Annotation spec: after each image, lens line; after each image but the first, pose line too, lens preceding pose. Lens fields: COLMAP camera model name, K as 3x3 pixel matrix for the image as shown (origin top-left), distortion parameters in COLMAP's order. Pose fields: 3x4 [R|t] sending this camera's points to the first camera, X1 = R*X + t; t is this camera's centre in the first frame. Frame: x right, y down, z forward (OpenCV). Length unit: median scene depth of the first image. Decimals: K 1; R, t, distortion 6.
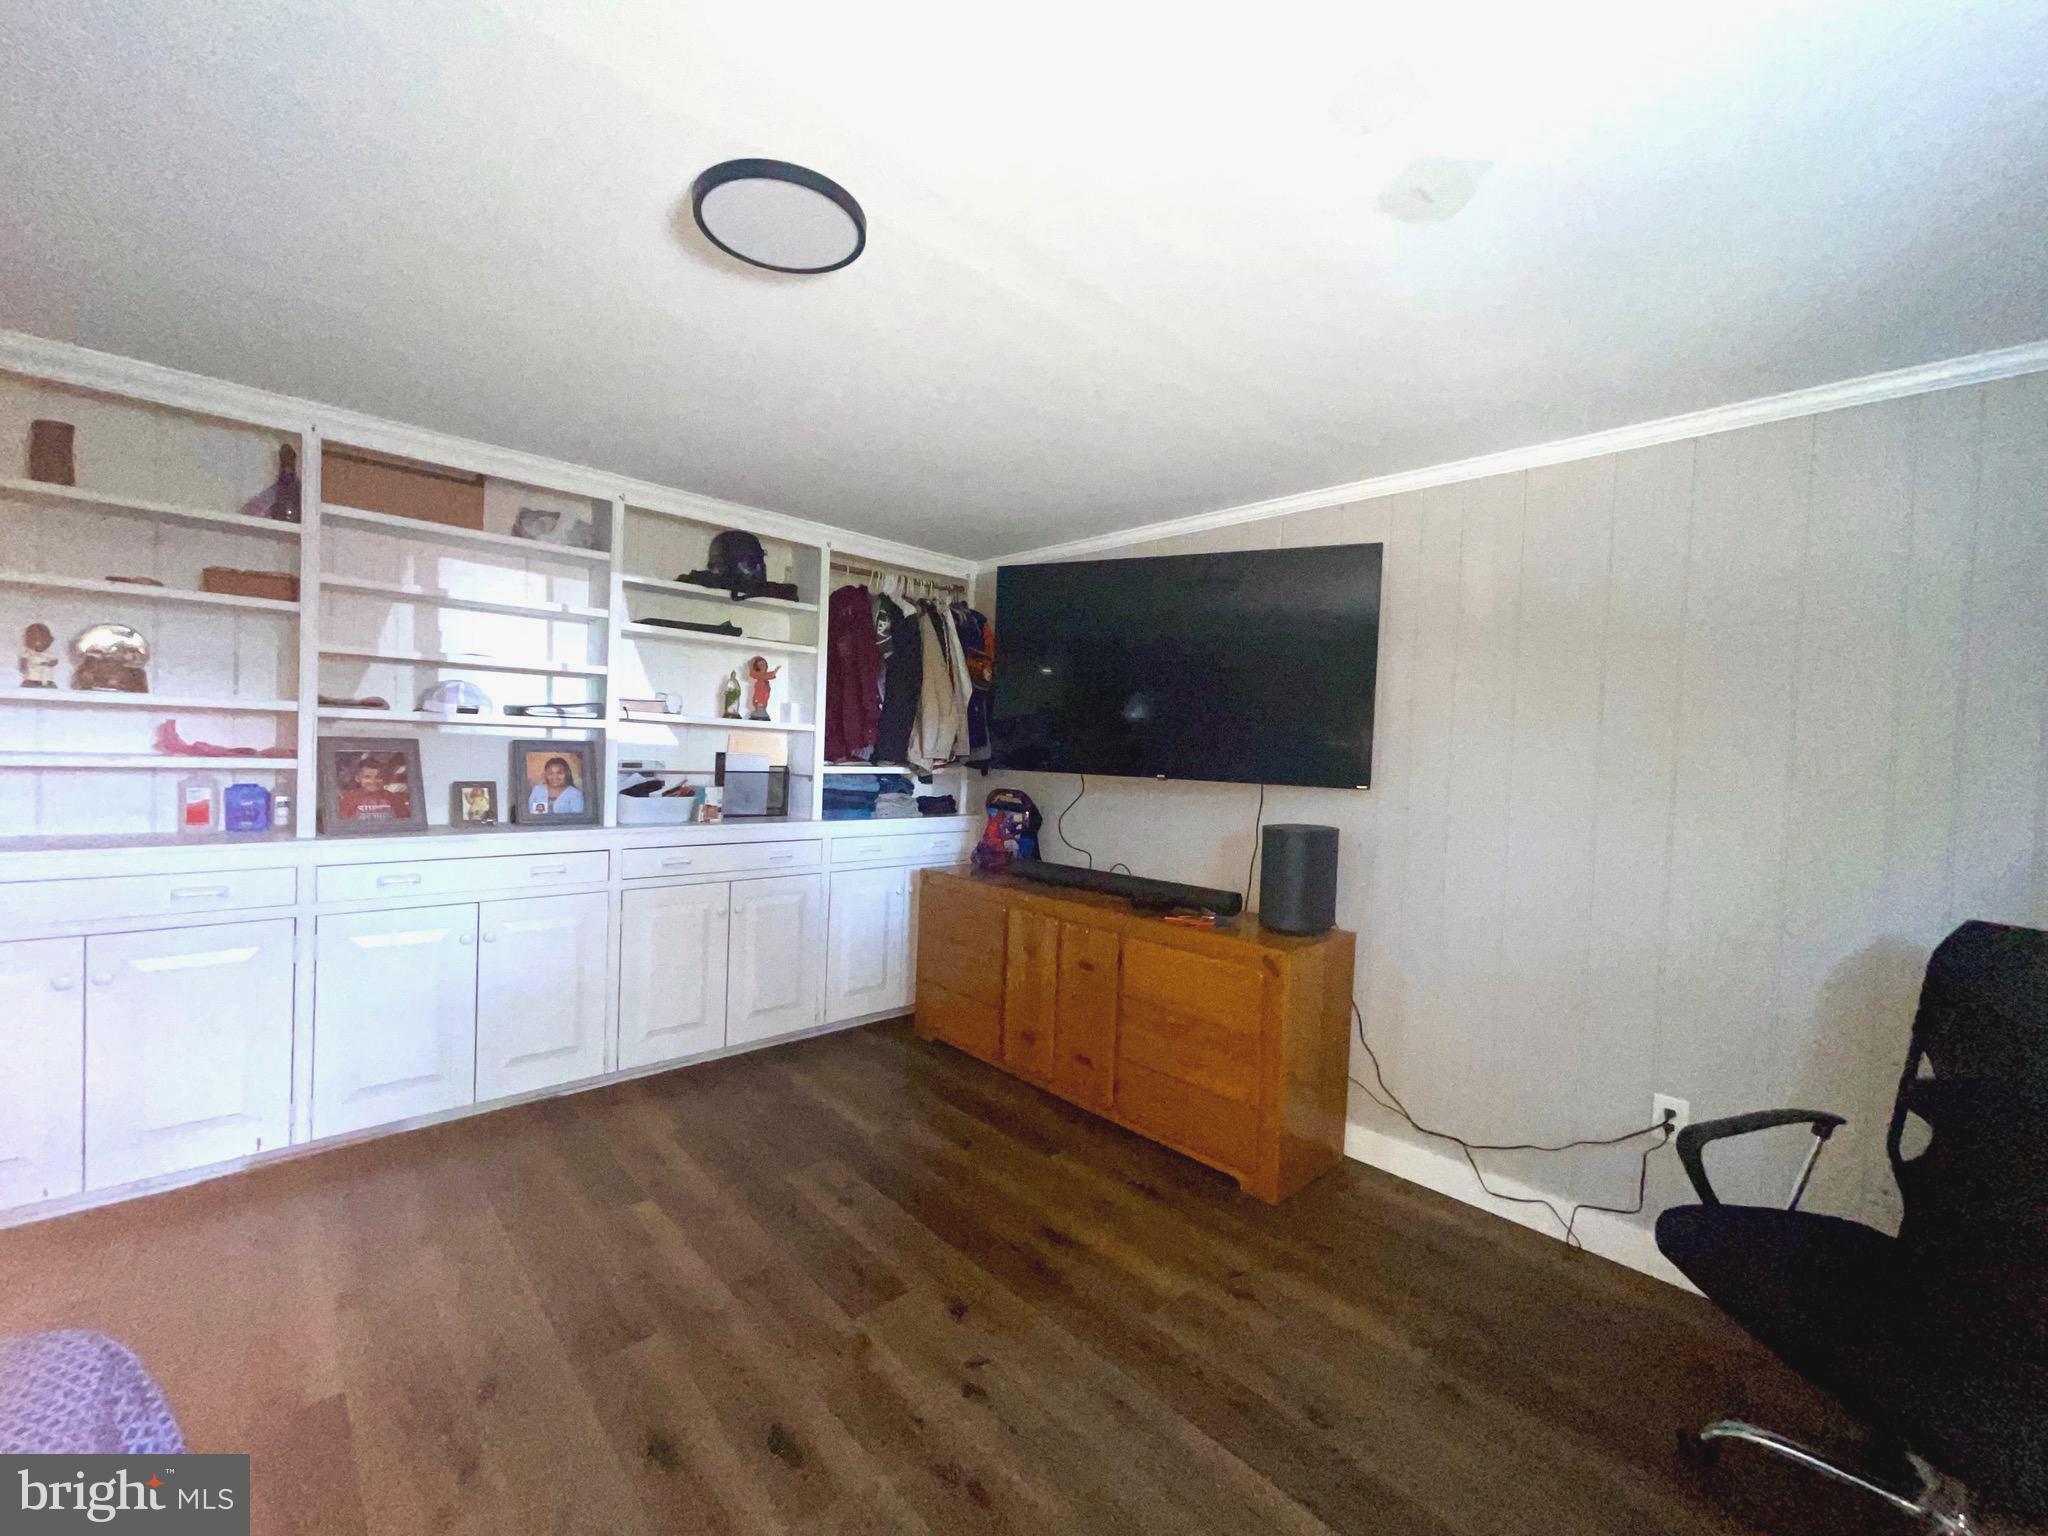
lens RADIAL K [[827.9, 0, 1029.7], [0, 827.9, 772.6], [0, 0, 1]] dist [-0.003477, -0.000448]
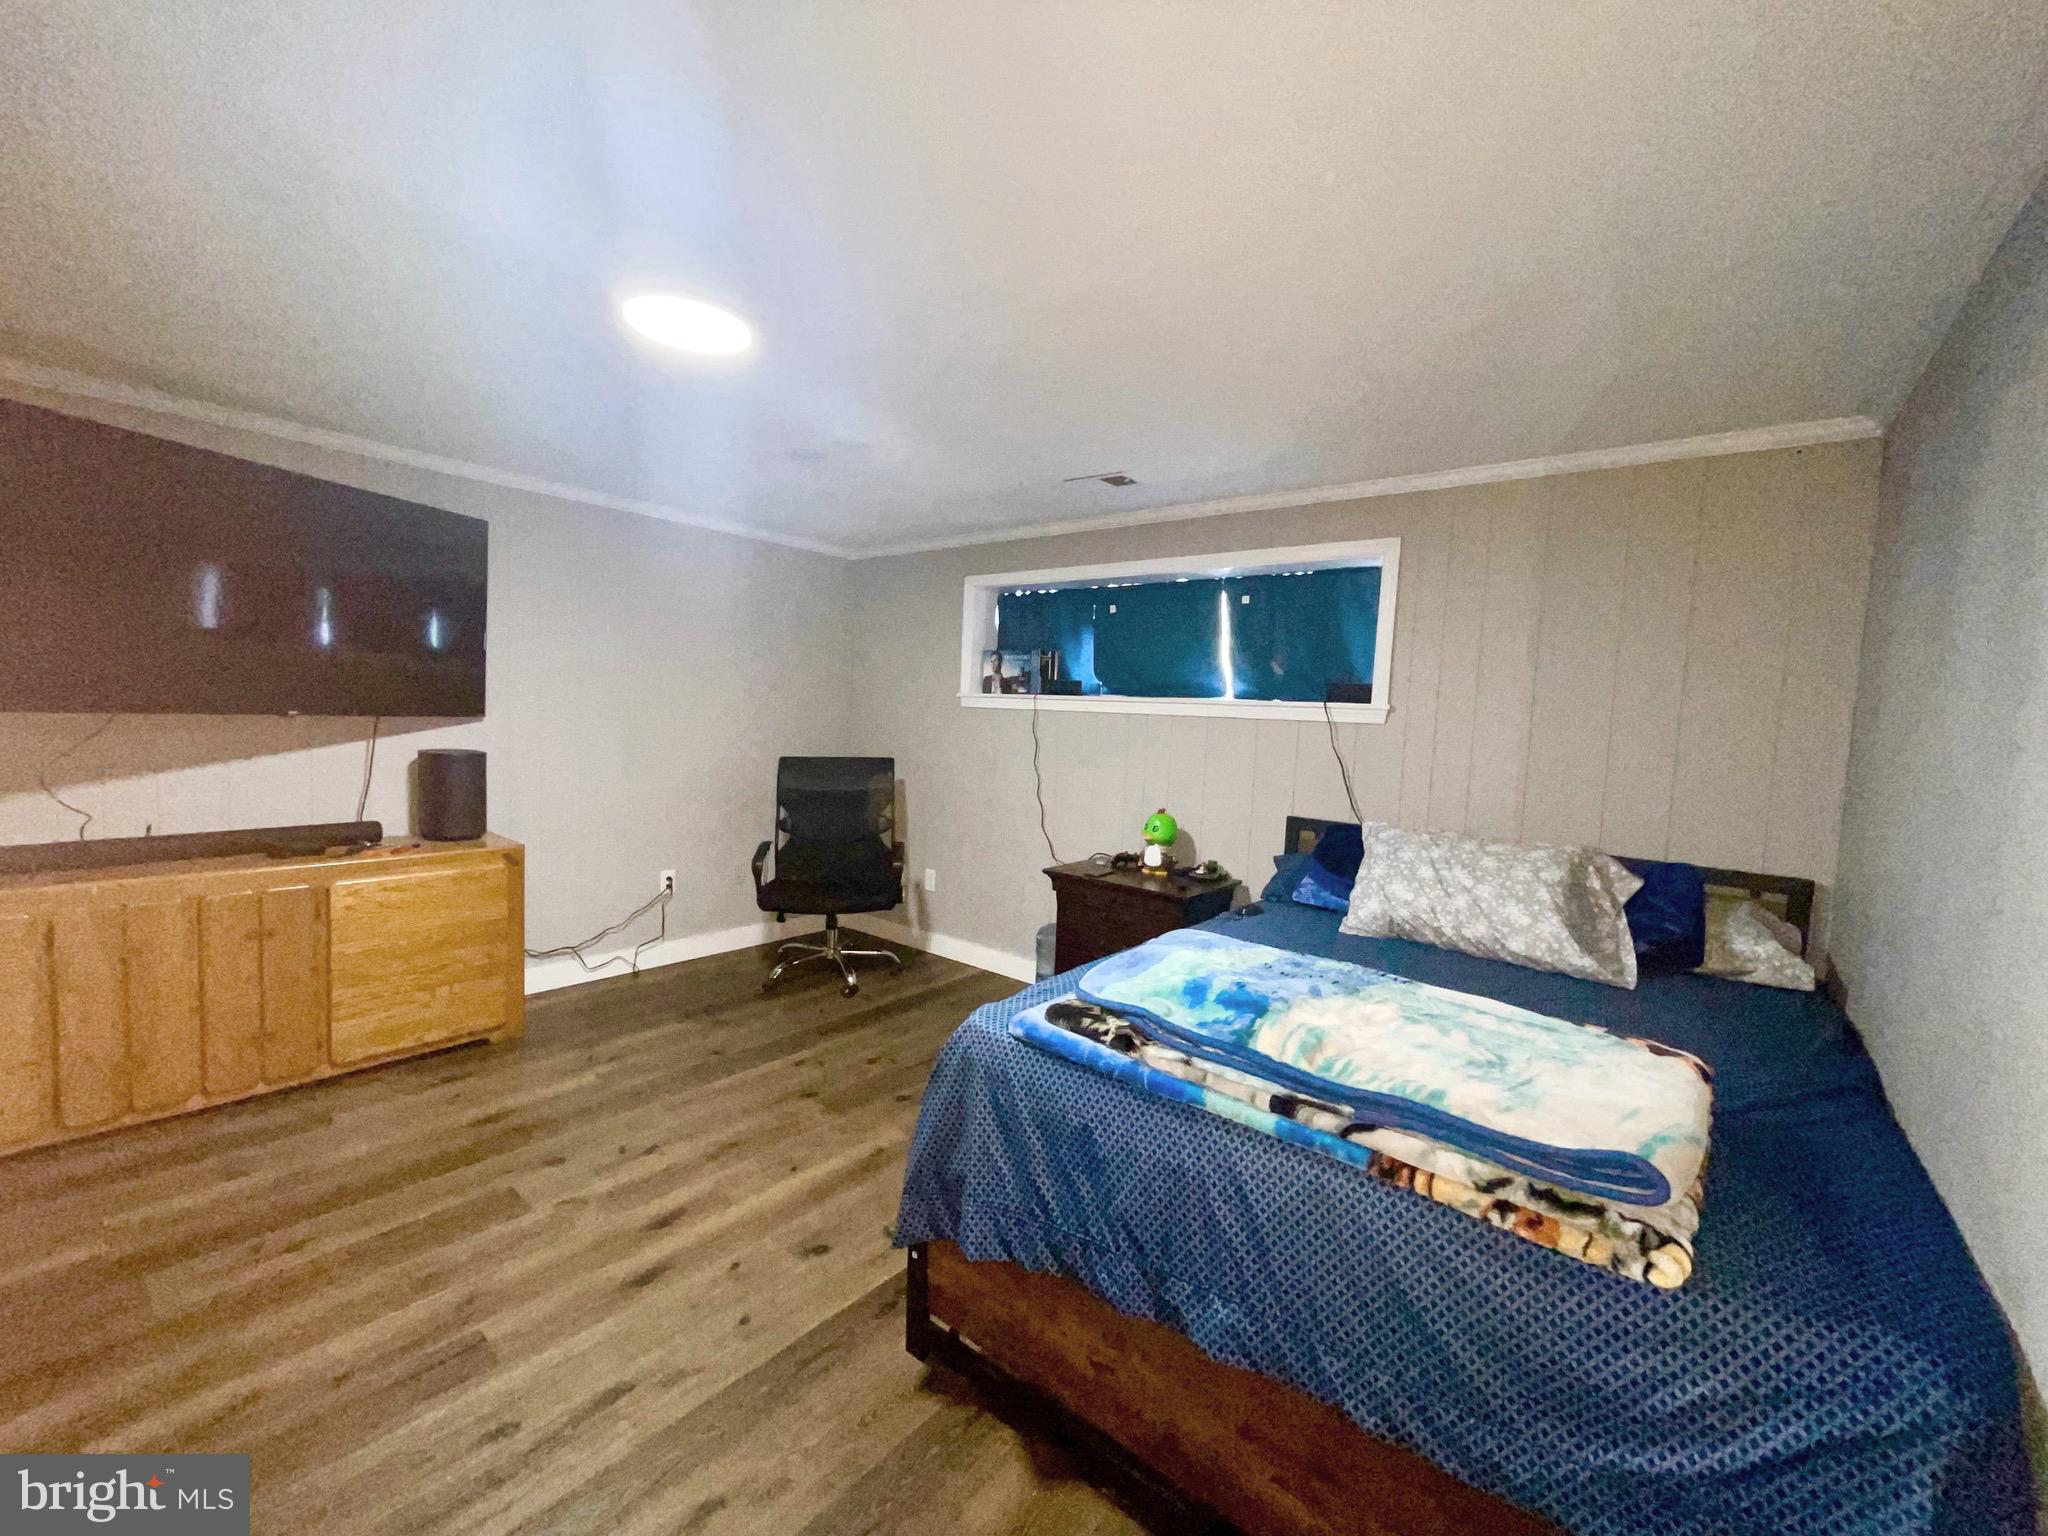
lens RADIAL K [[827.9, 0, 1029.7], [0, 827.9, 772.6], [0, 0, 1]] dist [-0.003477, -0.000448]
pose [[-0.126037, -0.119559, 0.984795, -1.102455], [-0.020922, 0.992810, 0.117855, -0.070605], [-0.991805, -0.005750, -0.127632, 0.385438]]
